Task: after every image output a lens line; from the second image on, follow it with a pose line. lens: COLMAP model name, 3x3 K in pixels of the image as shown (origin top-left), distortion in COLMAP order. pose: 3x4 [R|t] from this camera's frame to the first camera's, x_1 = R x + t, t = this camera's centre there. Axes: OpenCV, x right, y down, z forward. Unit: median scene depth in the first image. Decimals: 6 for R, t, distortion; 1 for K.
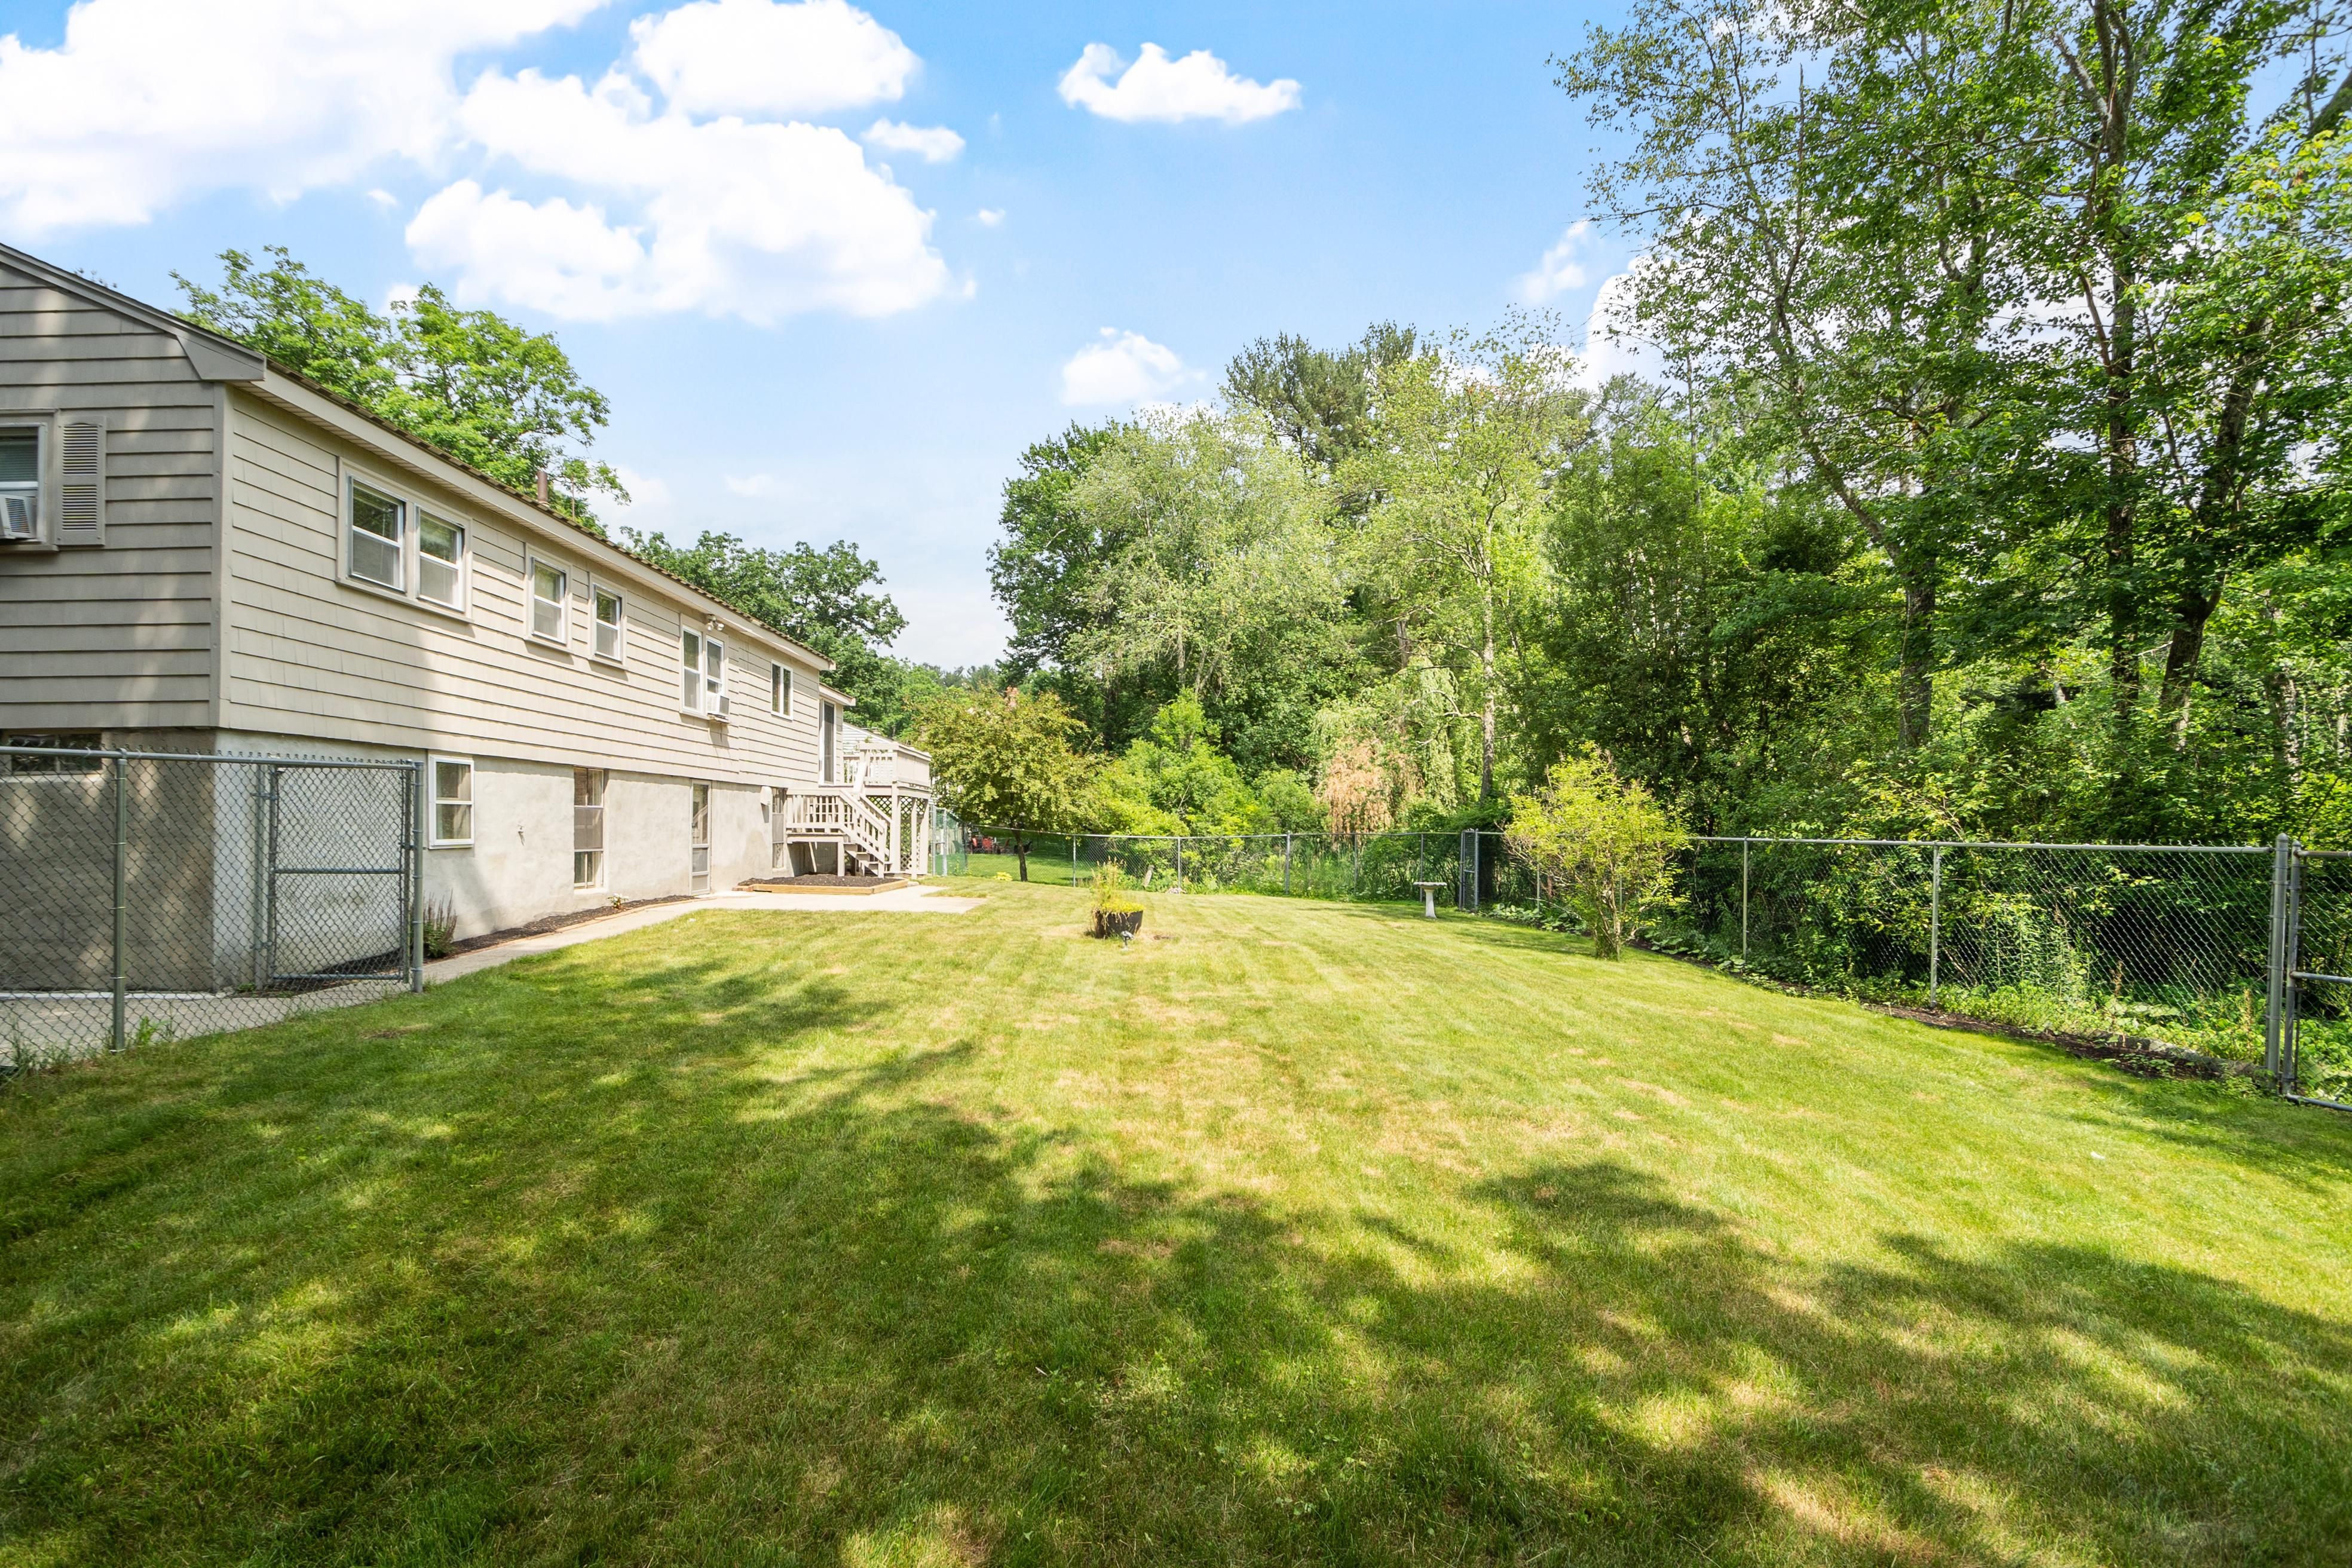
lens RADIAL K [[1004.4, 0, 1131.9], [0, 1004.4, 815.5], [0, 0, 1]] dist [-0.014731, 0.000085]
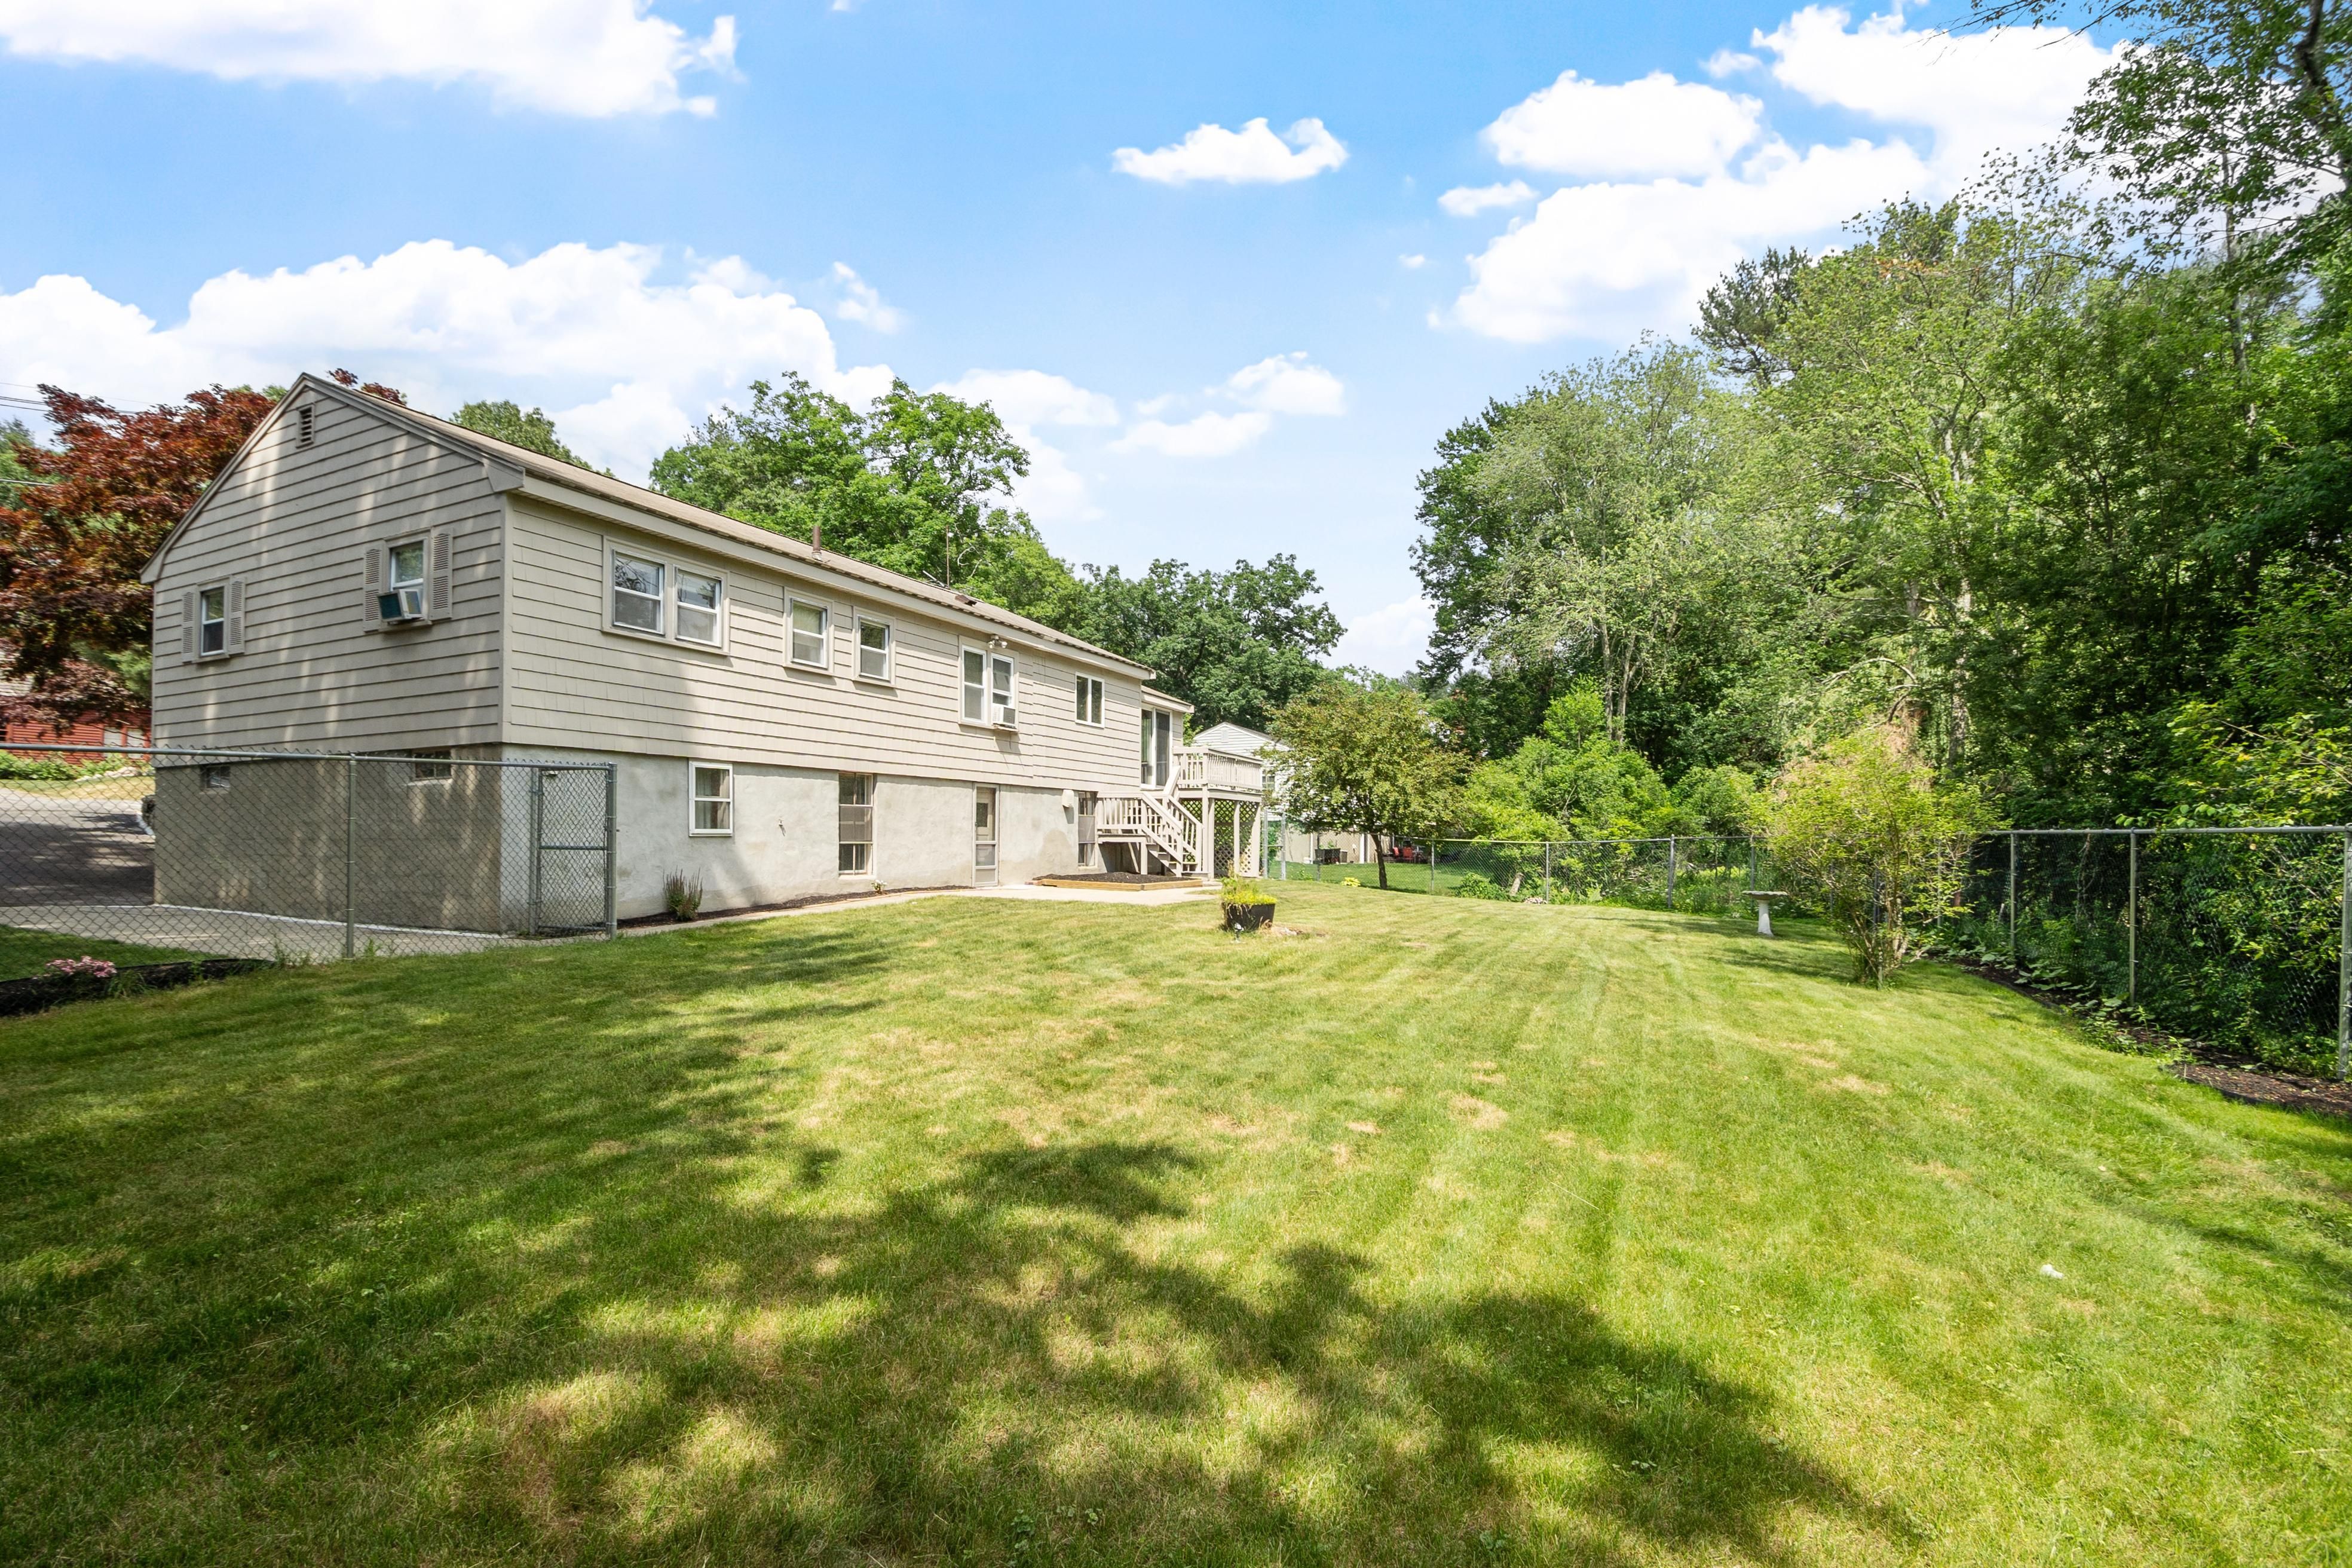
lens RADIAL K [[1033.1, 0, 1173.0], [0, 1033.1, 822.8], [0, 0, 1]] dist [-0.016549, 0.000119]
pose [[0.906288, -0.005214, -0.422628, 0.194390], [0.002910, 0.999977, -0.006097, 0.012767], [0.422650, 0.004296, 0.906283, 0.036696]]
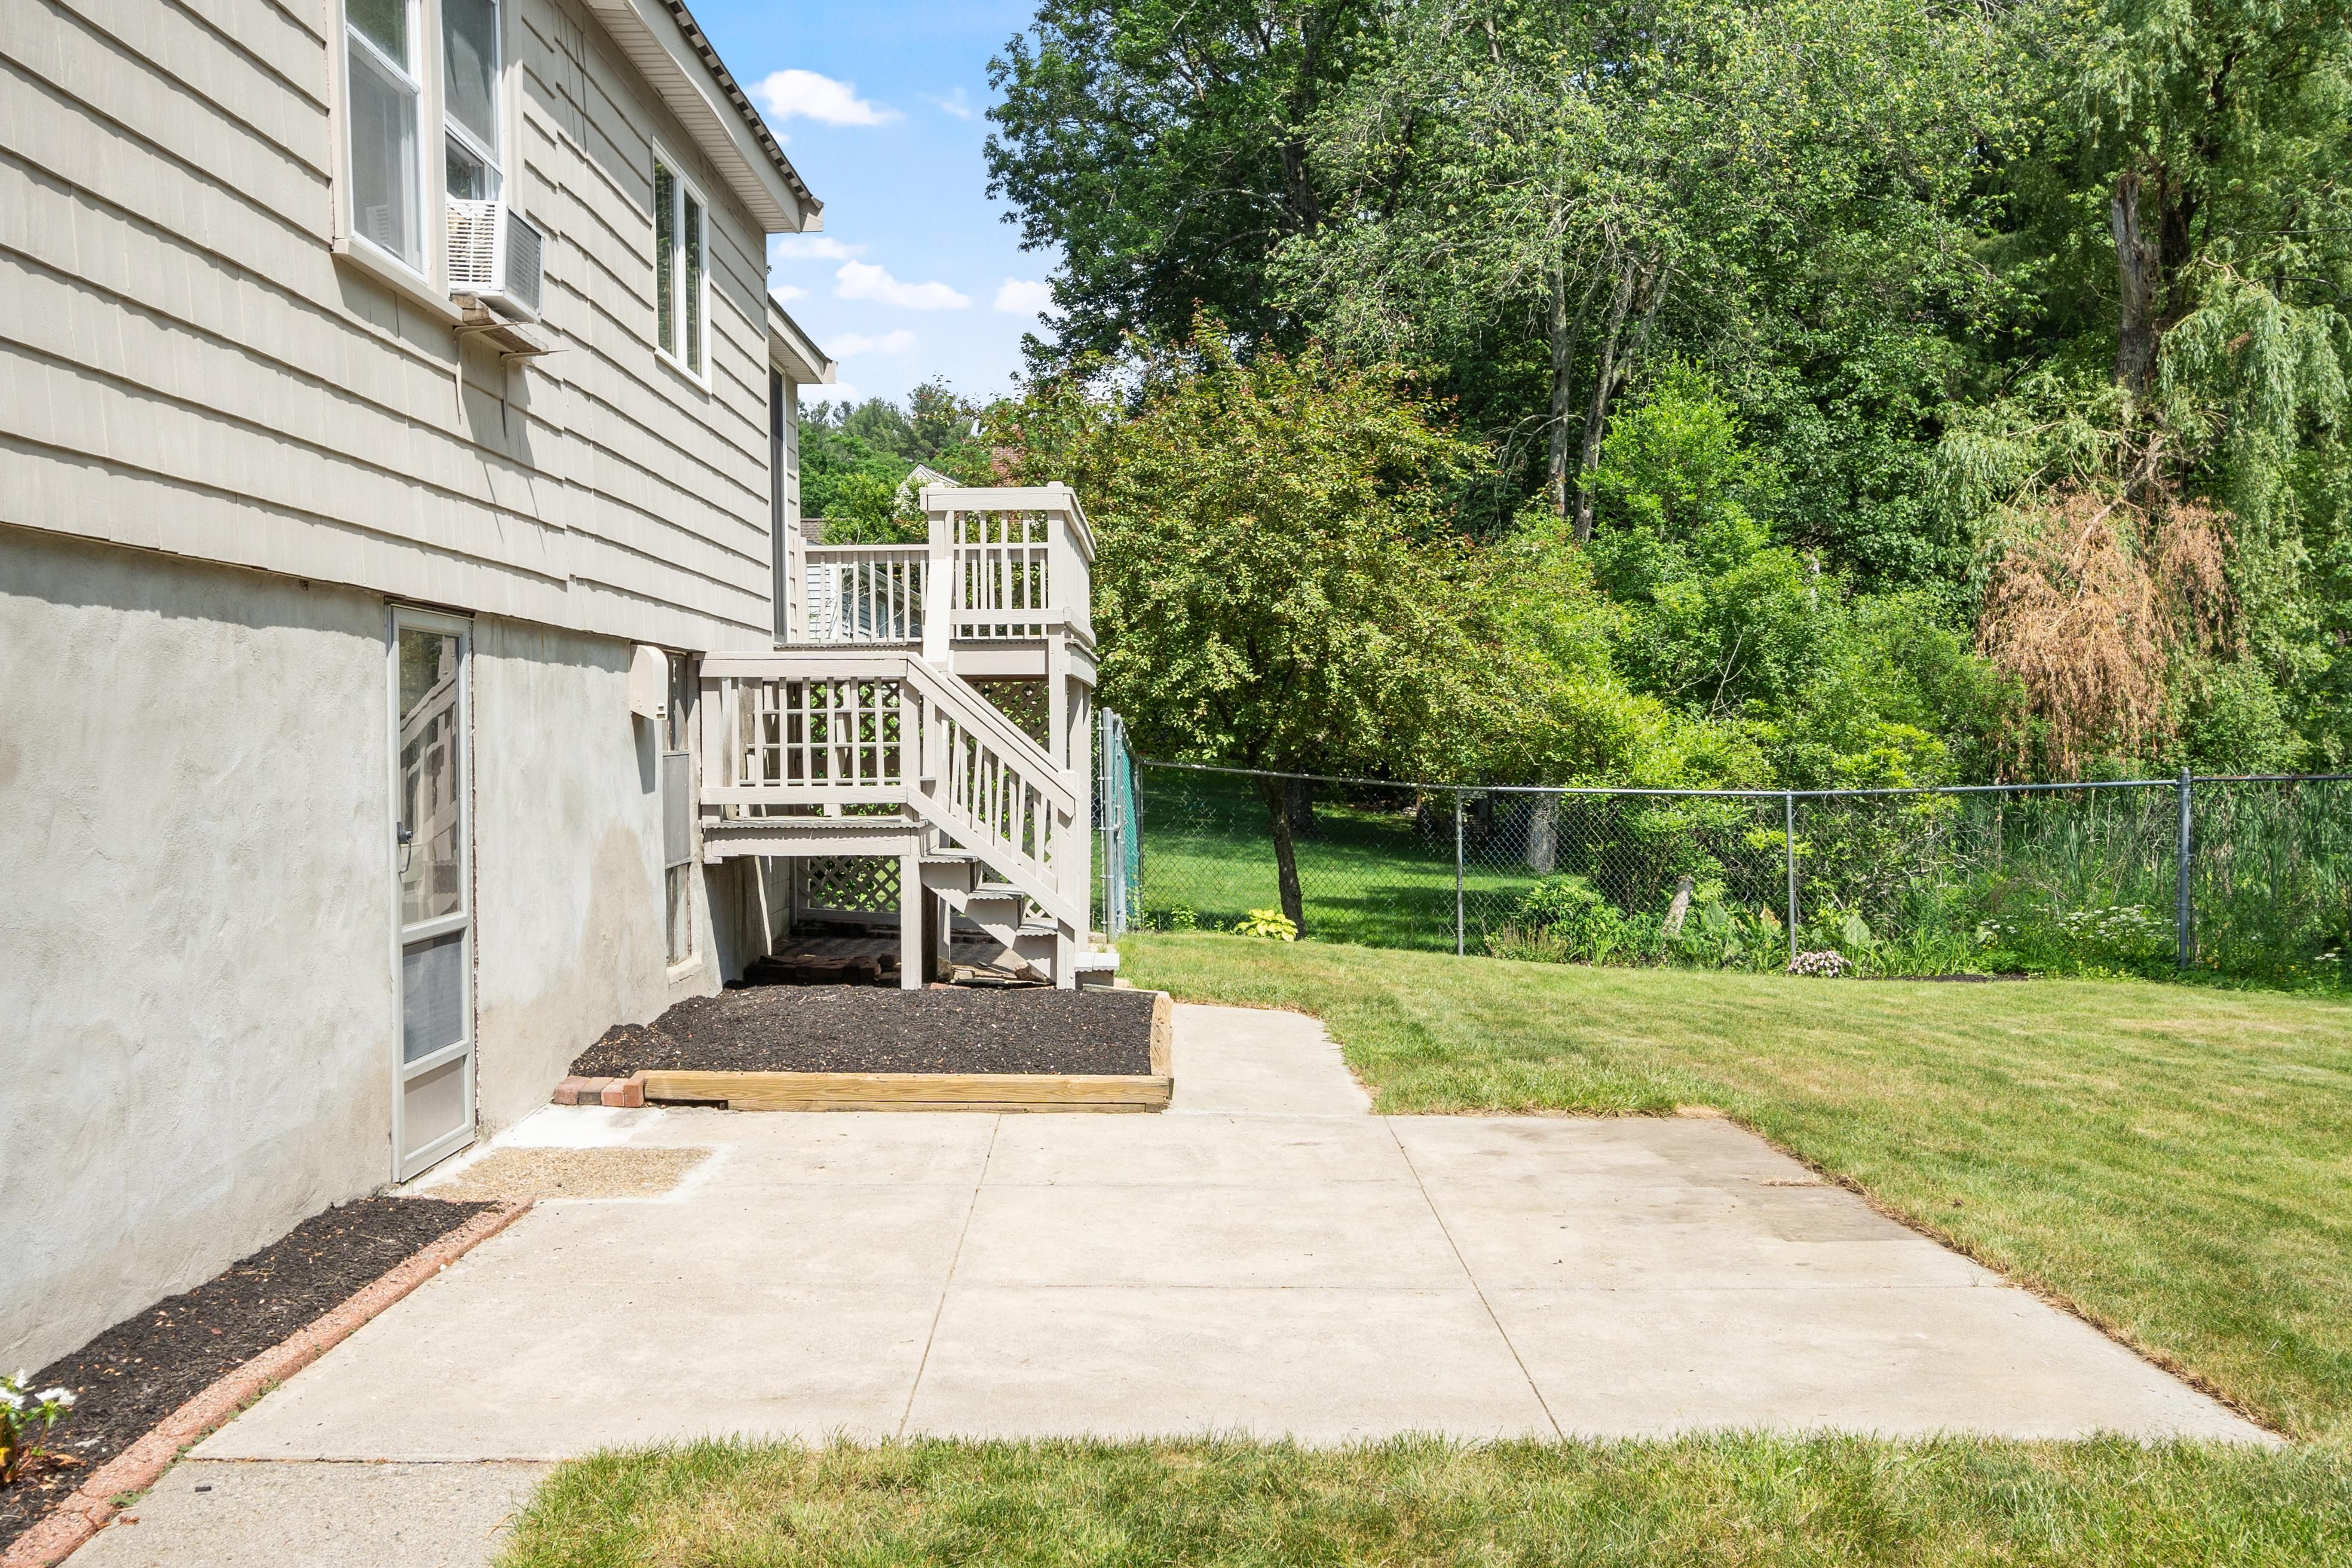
lens RADIAL K [[2139.2, 0, 1173.2], [0, 2139.2, 734.6], [0, 0, 1]] dist [-0.000714, 0.001295]
pose [[0.999837, -0.017535, -0.004377, -0.219591], [0.017568, 0.999817, 0.007602, -0.008093], [0.004243, -0.007678, 0.999962, 0.445646]]
